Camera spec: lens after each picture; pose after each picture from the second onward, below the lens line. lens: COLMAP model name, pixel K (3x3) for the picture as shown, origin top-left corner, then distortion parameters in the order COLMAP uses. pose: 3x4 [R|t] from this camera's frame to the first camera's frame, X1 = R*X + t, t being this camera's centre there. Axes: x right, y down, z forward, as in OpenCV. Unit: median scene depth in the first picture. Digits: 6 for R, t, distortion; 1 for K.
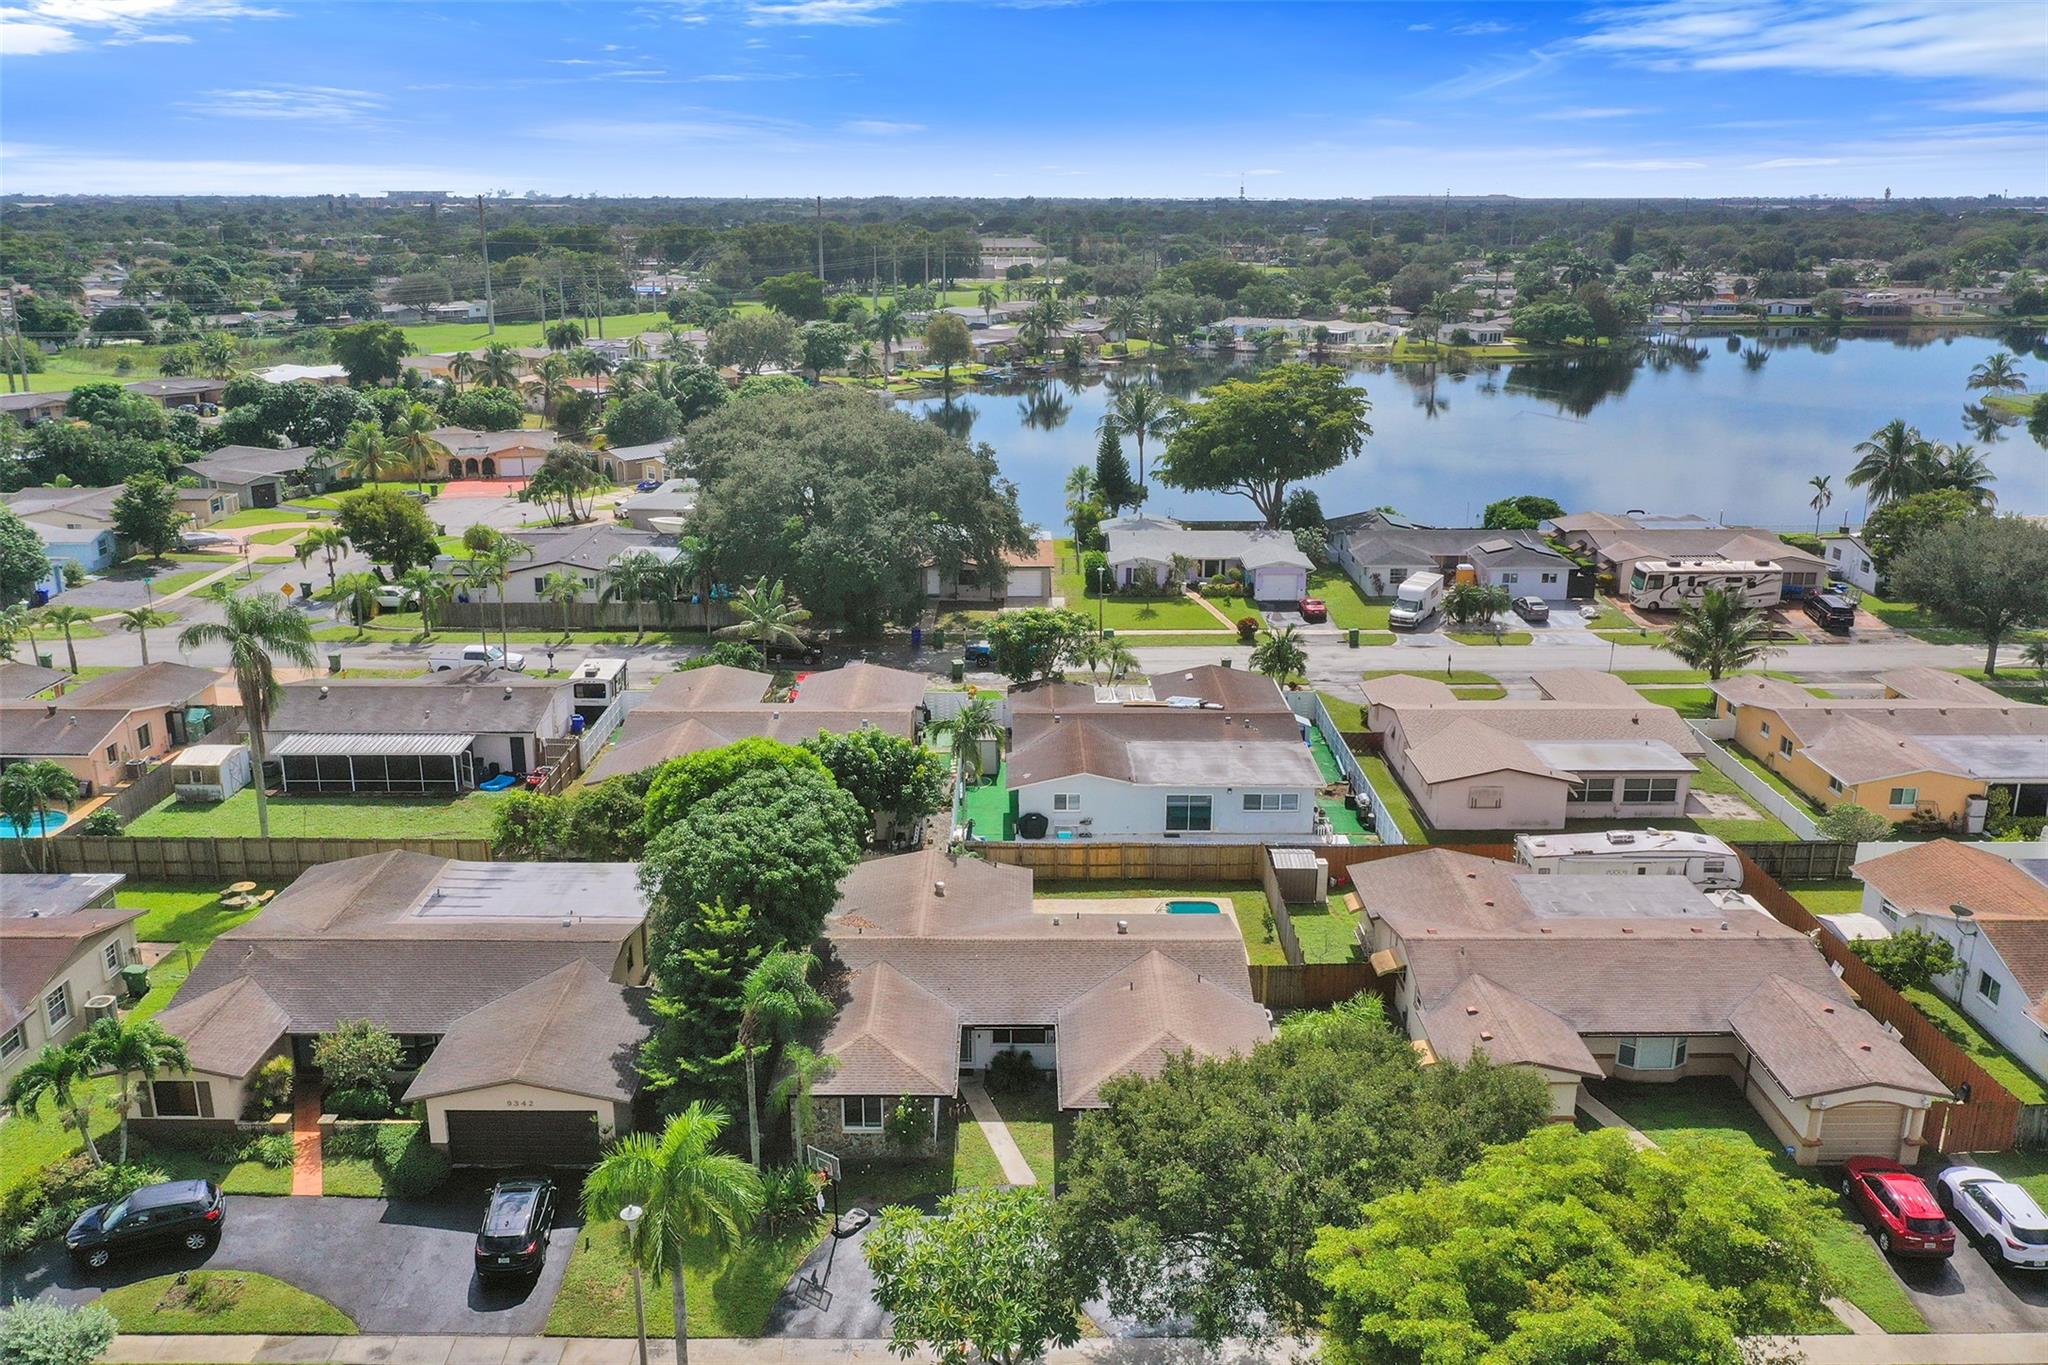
lens RADIAL K [[1660.2, 0, 1024.0], [0, 1660.2, 682.5], [0, 0, 1]] dist [-0.006146, -0.003678]
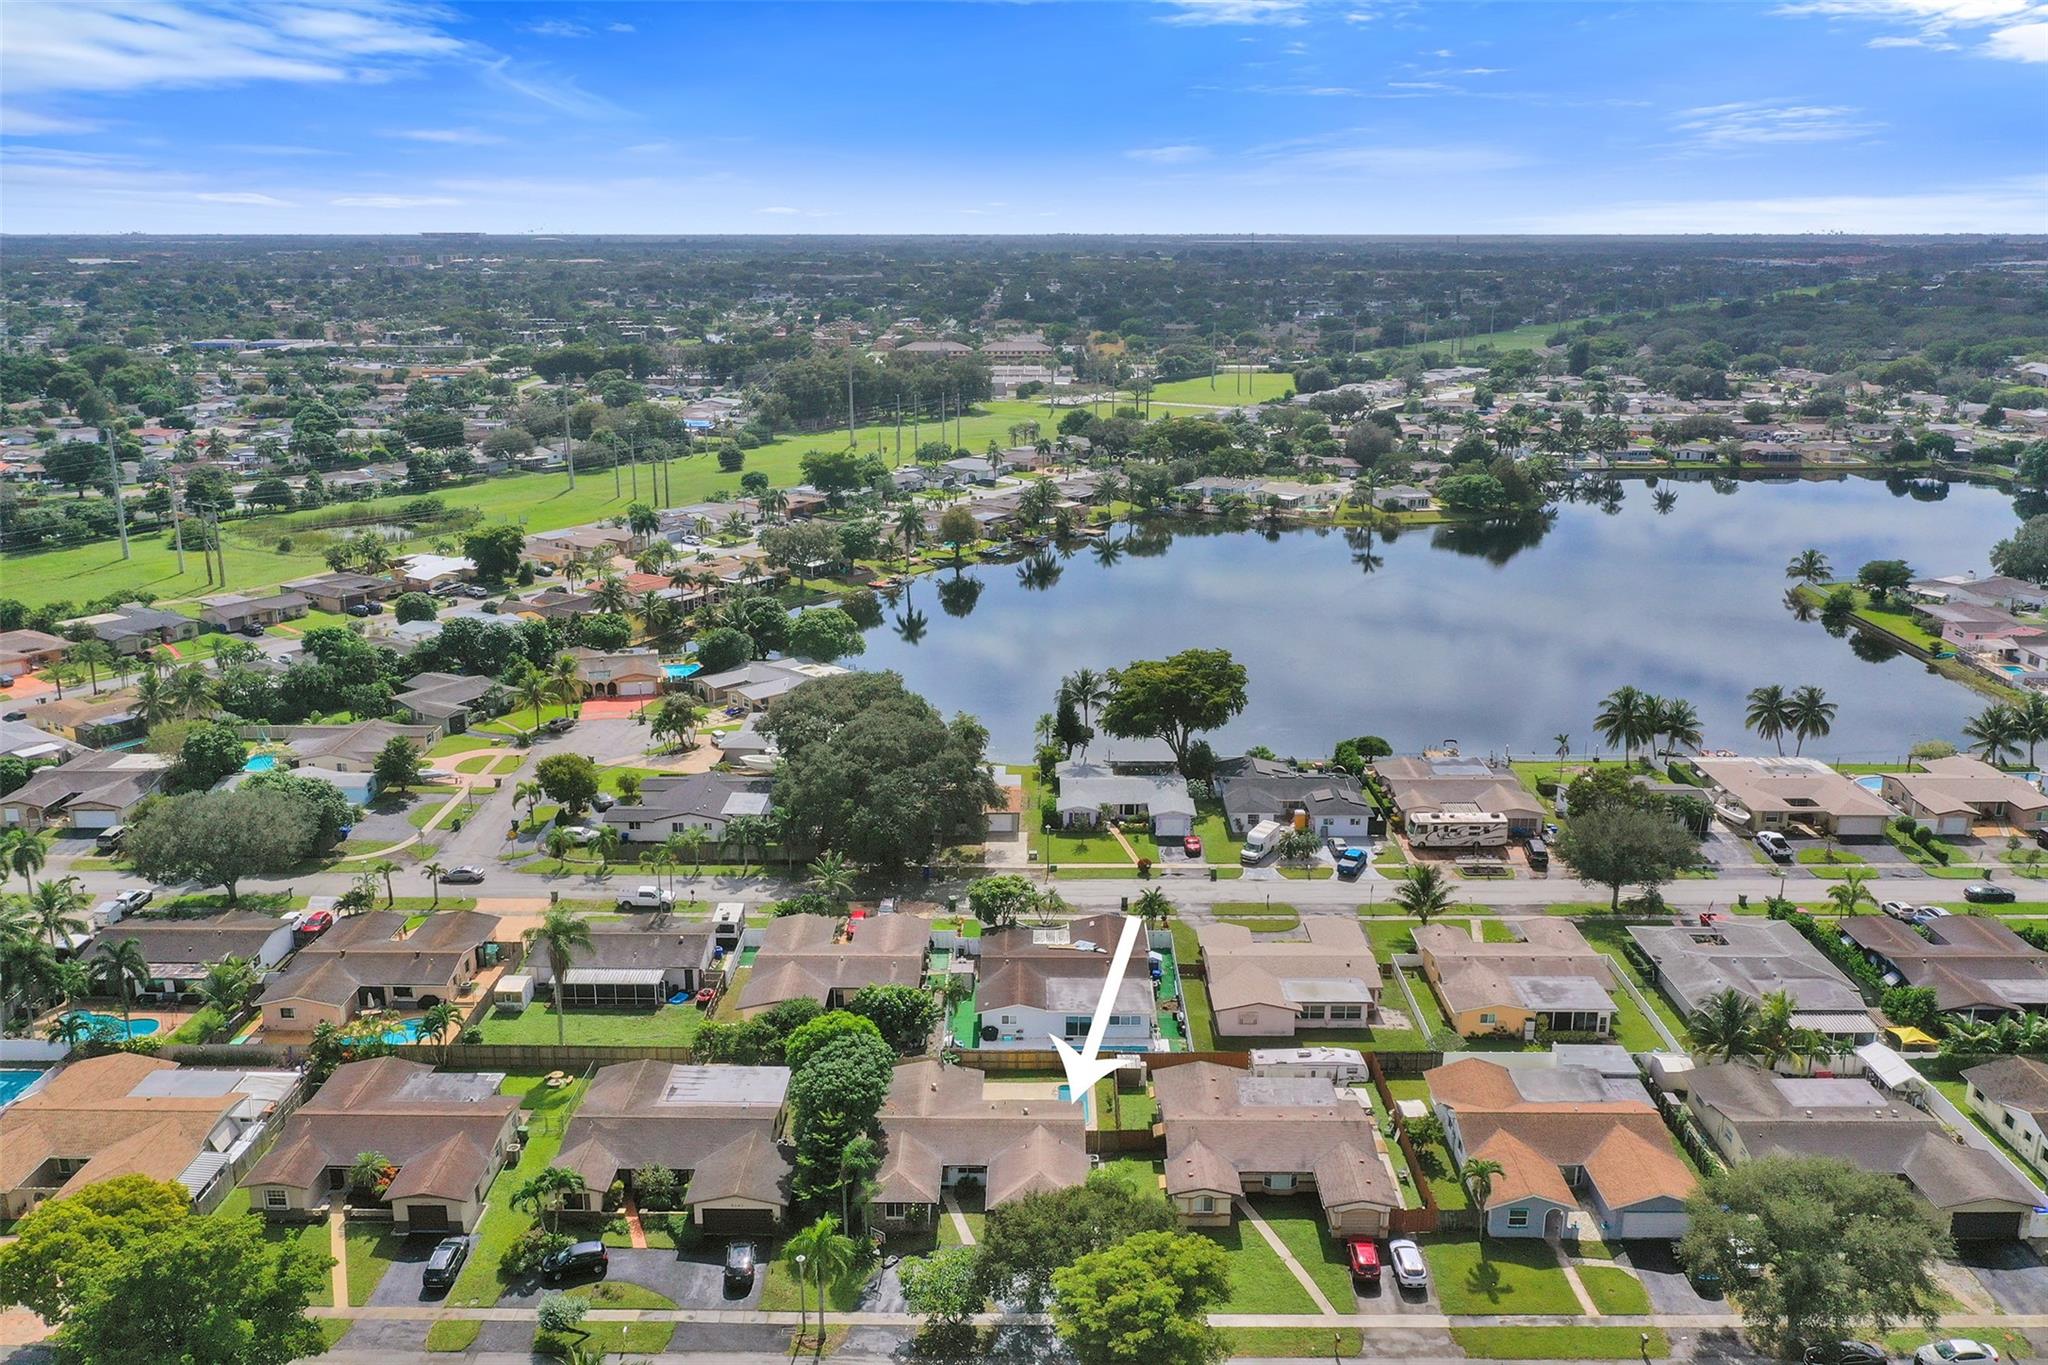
lens RADIAL K [[1644.4, 0, 1024.0], [0, 1644.4, 682.5], [0, 0, 1]] dist [-0.008720, 0.001360]
pose [[0.999931, 0.002754, -0.011462, 0.073085], [-0.002963, 0.999829, -0.018273, -0.305721], [0.011410, 0.018306, 0.999767, -0.901294]]
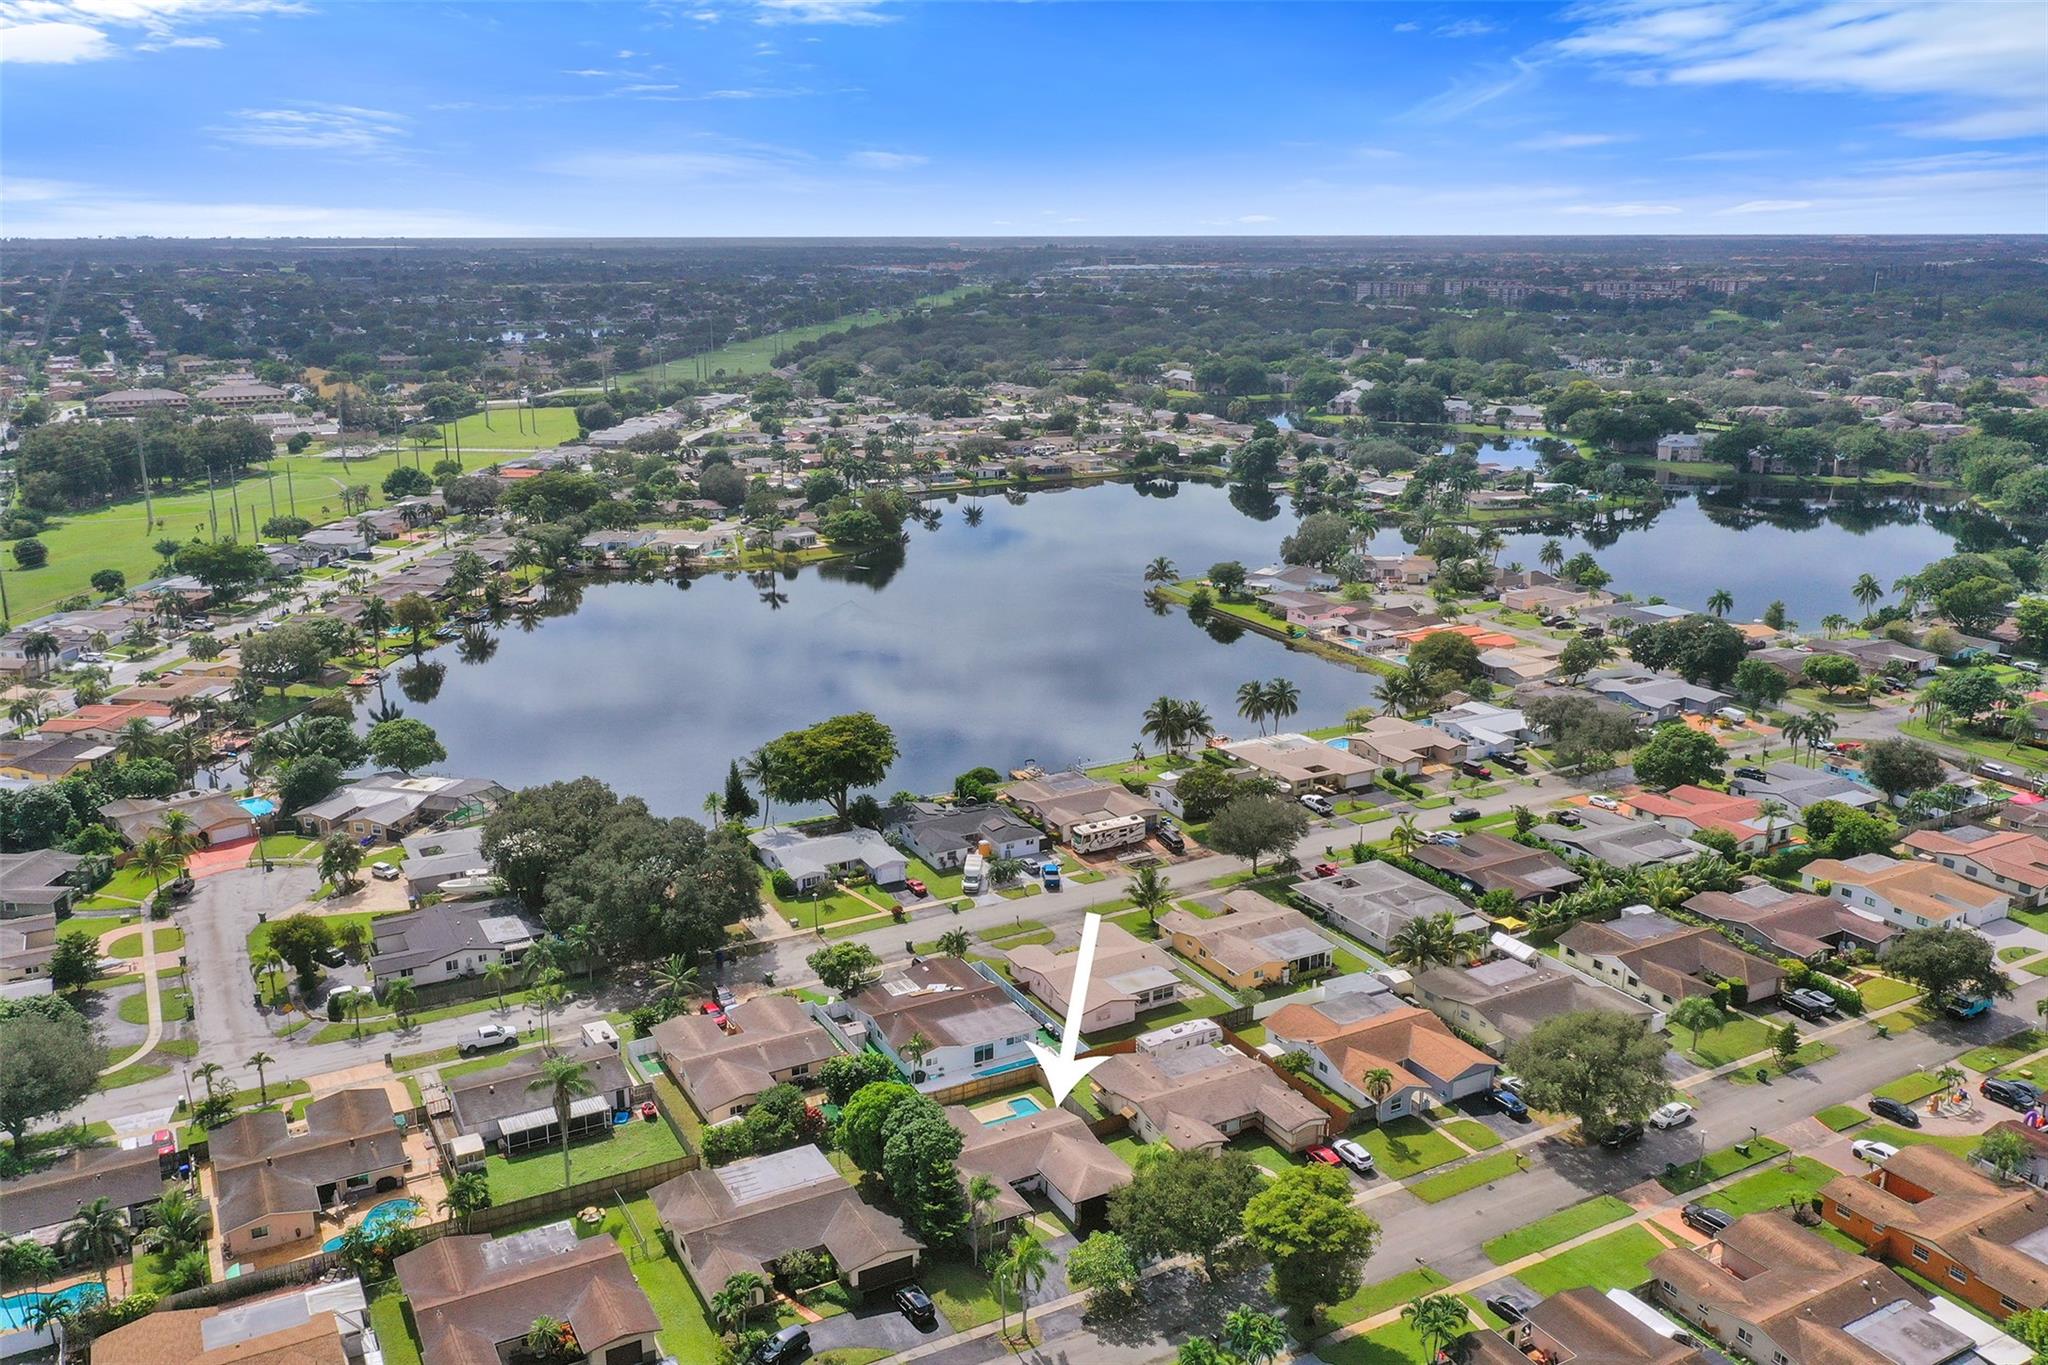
lens RADIAL K [[1628.4, 0, 1028.4], [0, 1628.4, 705.3], [0, 0, 1]] dist [-0.002607, 0.003034]
pose [[0.877097, -0.132698, 0.461619, -0.901379], [0.134913, 0.990451, 0.028378, -0.494655], [-0.460977, 0.037388, 0.886624, -1.056238]]
